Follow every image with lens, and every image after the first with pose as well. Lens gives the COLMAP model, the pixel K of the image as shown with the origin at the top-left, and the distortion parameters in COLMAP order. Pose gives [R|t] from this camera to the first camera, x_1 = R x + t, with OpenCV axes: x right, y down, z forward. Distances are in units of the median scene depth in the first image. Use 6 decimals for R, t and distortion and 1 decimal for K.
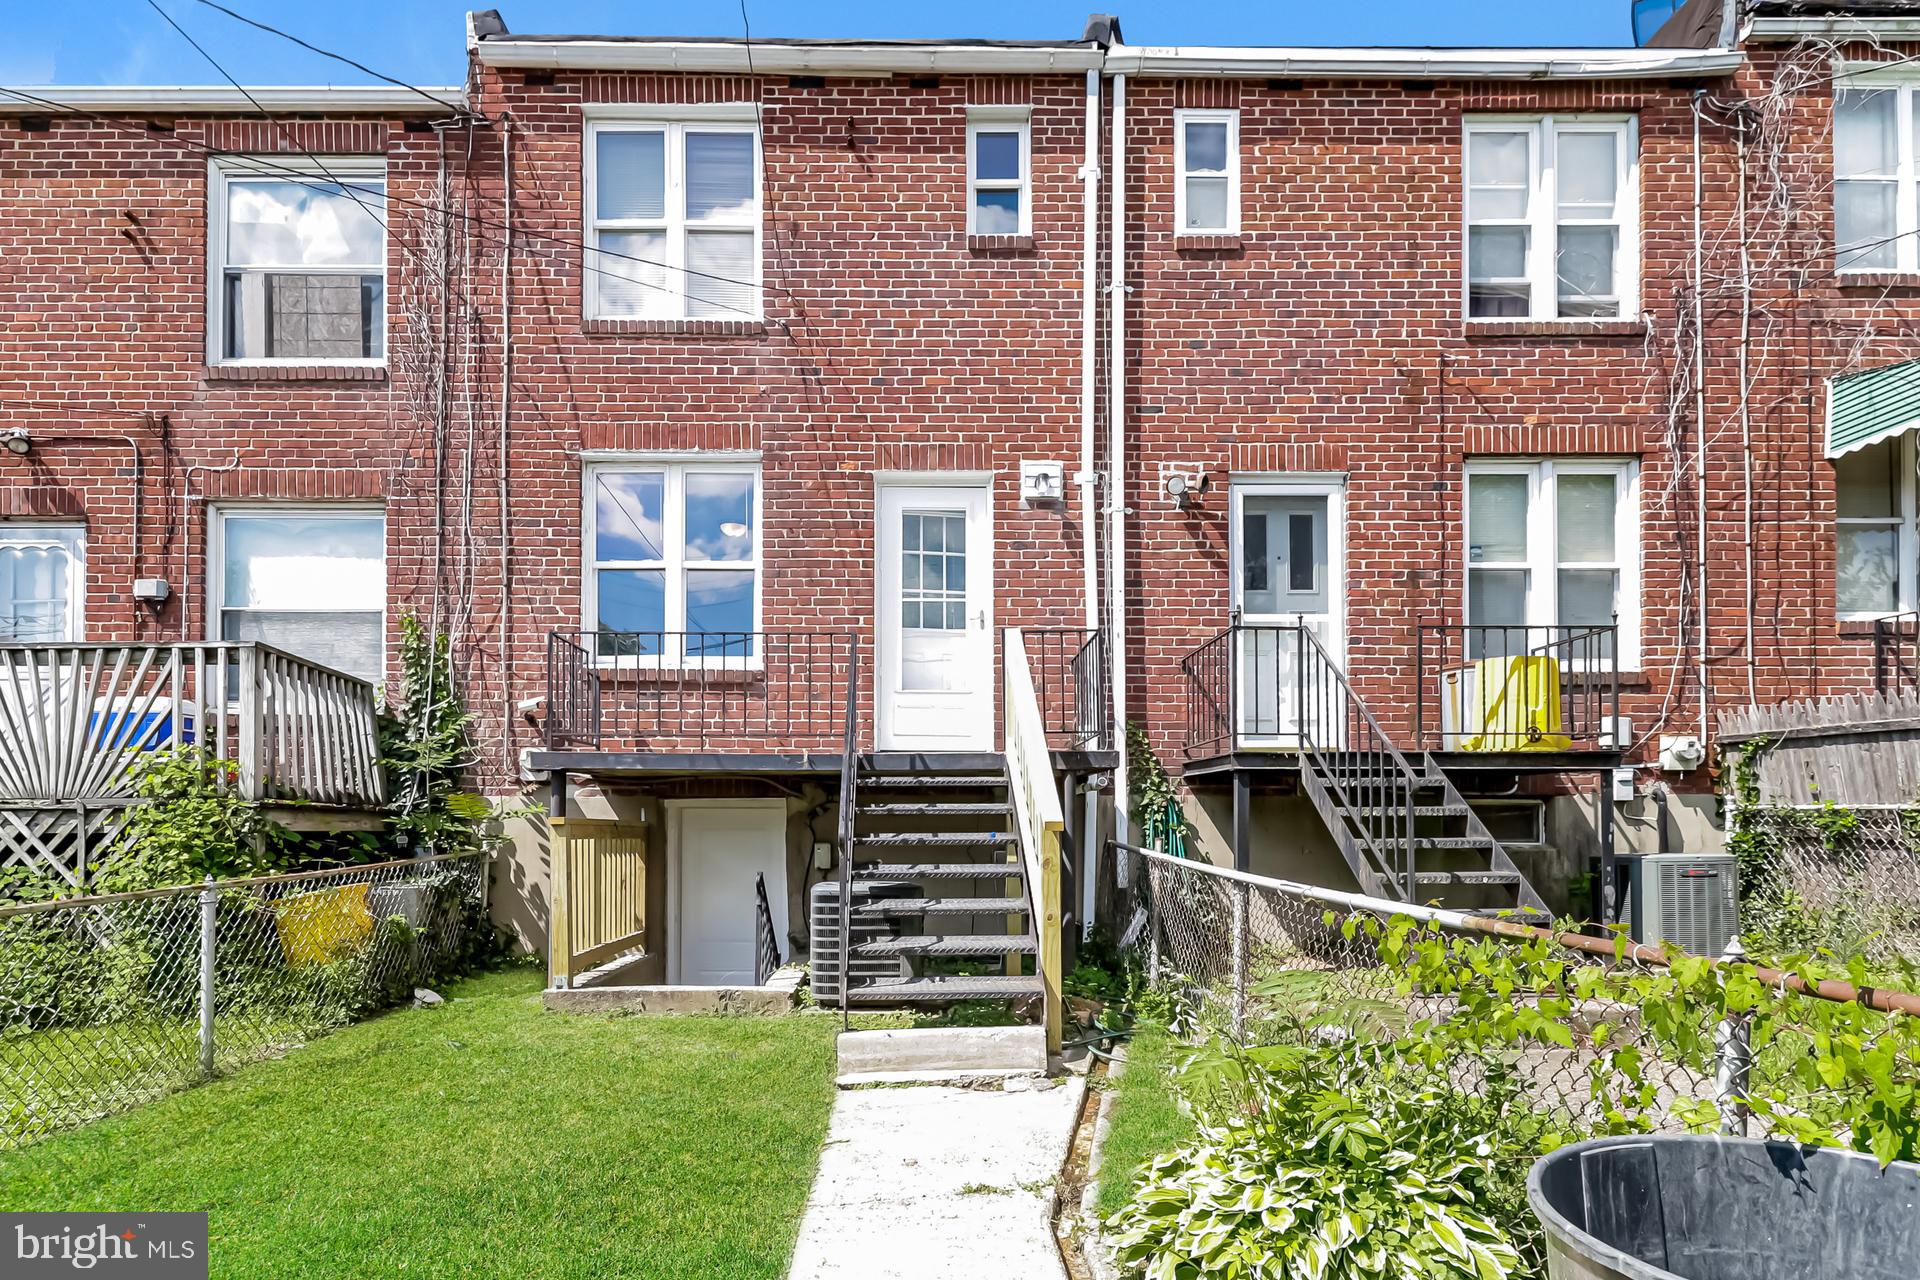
lens RADIAL K [[985.0, 0, 967.7], [0, 985.0, 634.7], [0, 0, 1]] dist [0.018651, -0.009045]
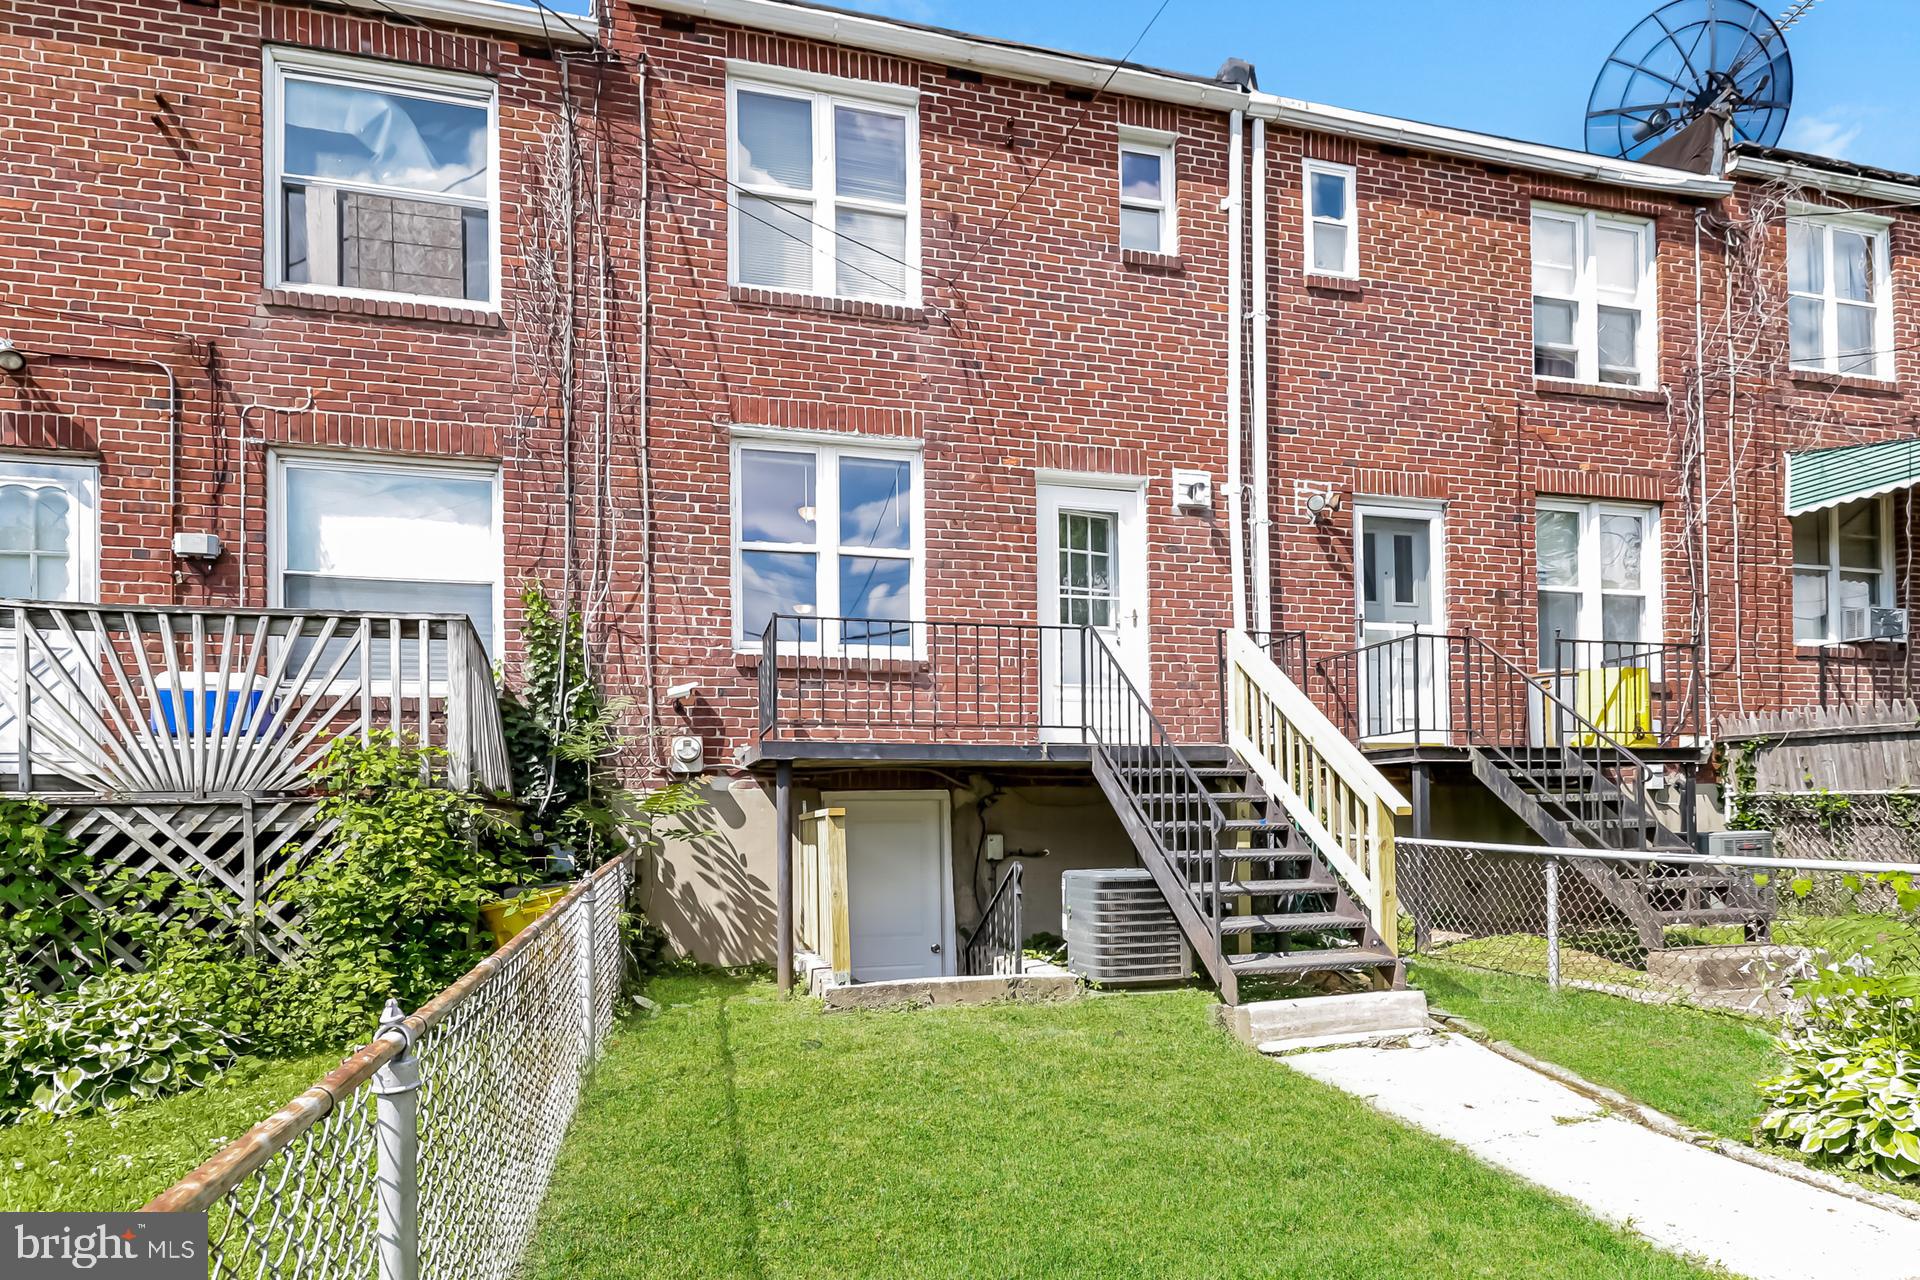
lens RADIAL K [[985.0, 0, 1053.6], [0, 985.0, 624.0], [0, 0, 1]] dist [0.018651, -0.009045]
pose [[0.970539, 0.036316, 0.238190, -0.311980], [-0.034547, 0.999336, -0.011600, 0.005733], [-0.238453, 0.003030, 0.971149, 0.006239]]
